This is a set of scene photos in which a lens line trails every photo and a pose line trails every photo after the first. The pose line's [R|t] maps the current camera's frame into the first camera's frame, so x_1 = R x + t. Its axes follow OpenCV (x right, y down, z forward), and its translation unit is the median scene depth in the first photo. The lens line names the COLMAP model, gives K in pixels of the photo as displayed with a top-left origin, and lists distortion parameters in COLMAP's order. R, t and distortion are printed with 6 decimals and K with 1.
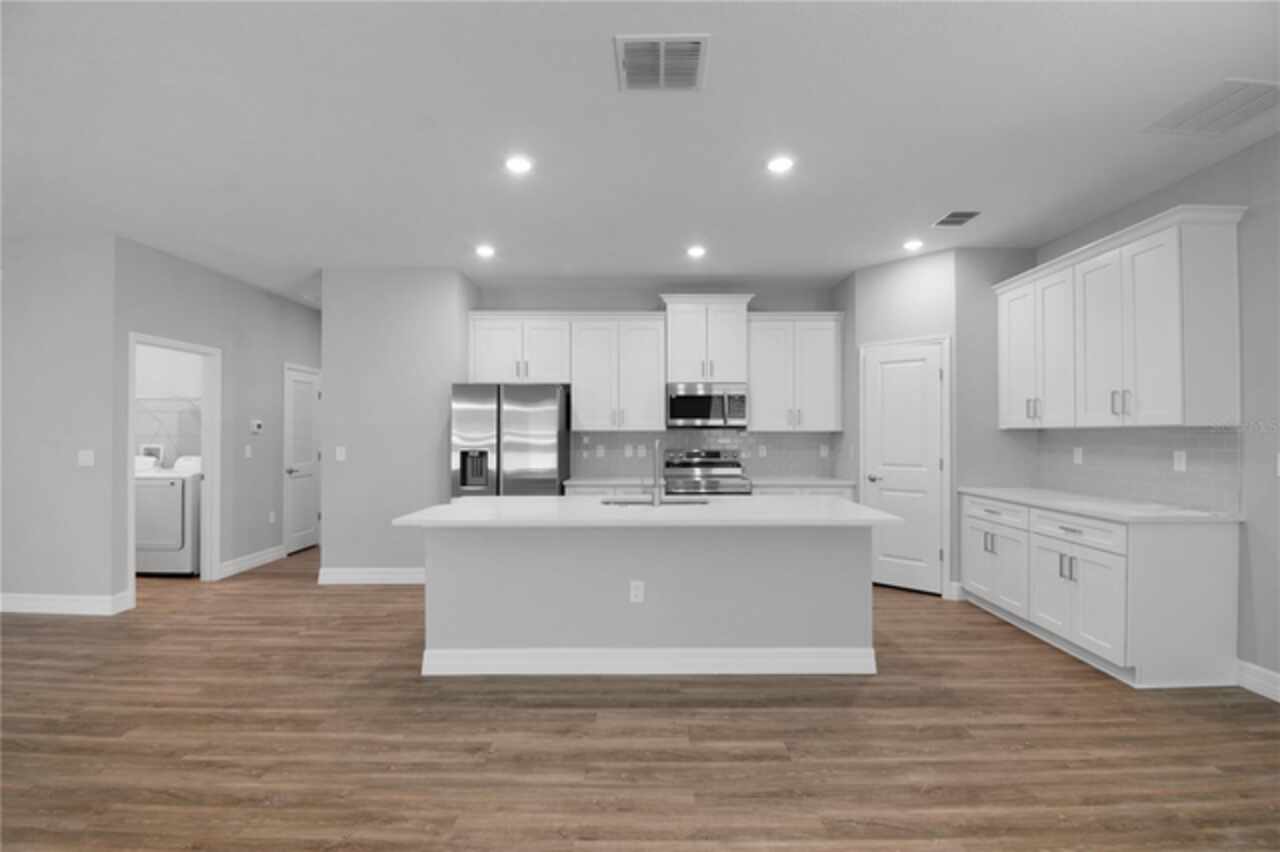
lens RADIAL K [[584.0, 0, 648.6], [0, 584.0, 434.5], [0, 0, 1]] dist [-0.005419, -0.009328]
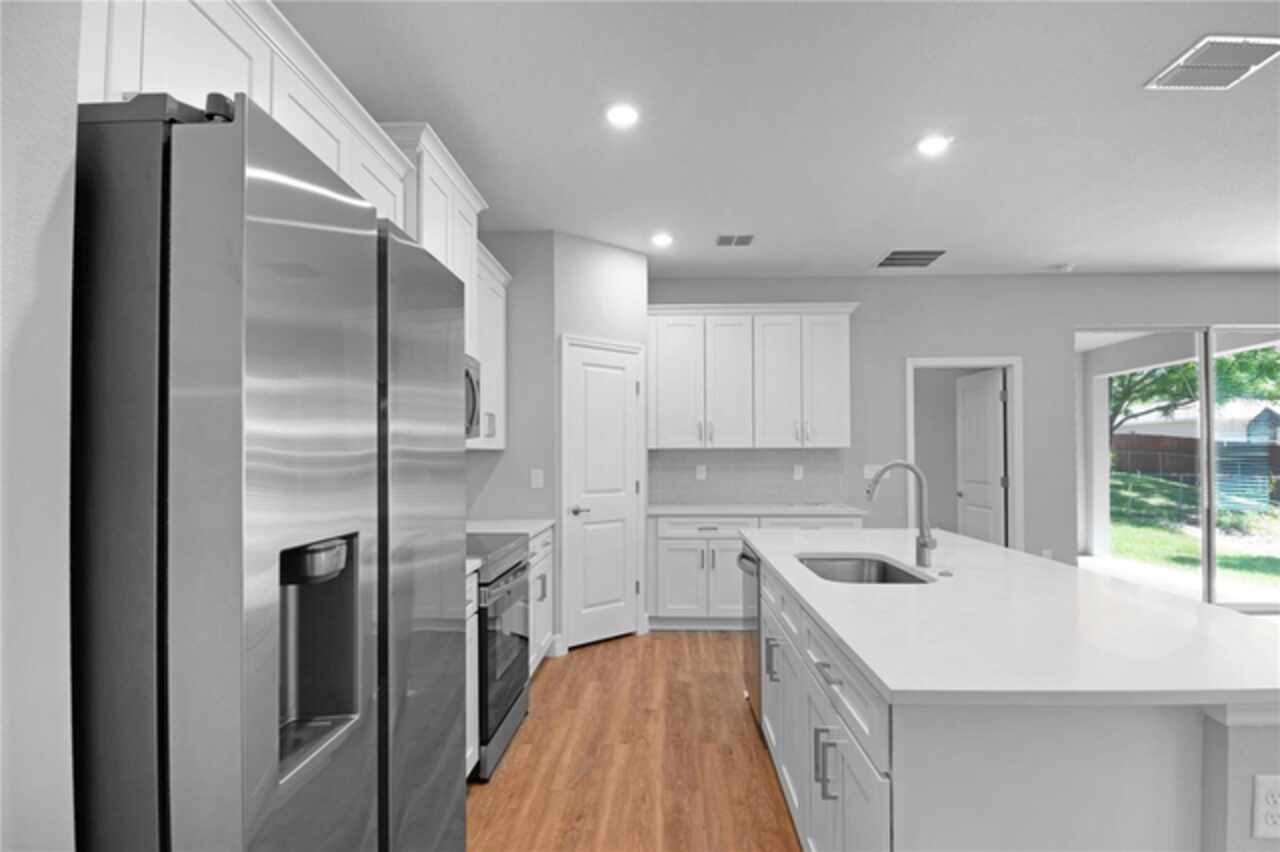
lens RADIAL K [[657.8, 0, 643.9], [0, 657.8, 434.7], [0, 0, 1]] dist [-0.006838, -0.000343]
pose [[0.020901, 0.033487, 0.999221, -0.572922], [0.000449, 0.999438, -0.033504, 0.004565], [-0.999781, 0.001149, 0.020874, 1.057014]]
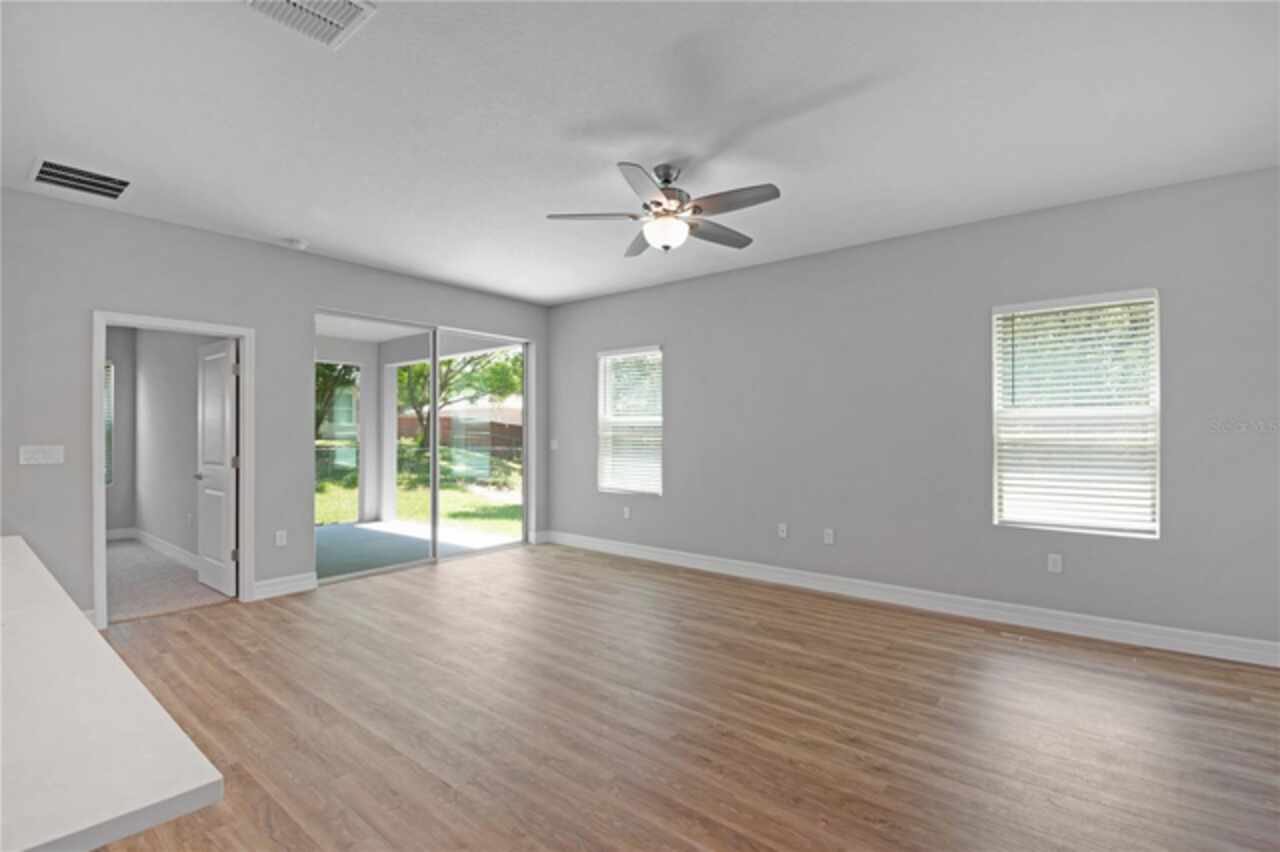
lens RADIAL K [[584.0, 0, 635.3], [0, 584.0, 432.0], [0, 0, 1]] dist [-0.005419, -0.009328]
pose [[-0.782267, 0.002304, 0.622939, -0.499039], [-0.000382, 0.999991, -0.004178, 0.003582], [-0.622943, -0.003507, -0.782259, 0.749707]]
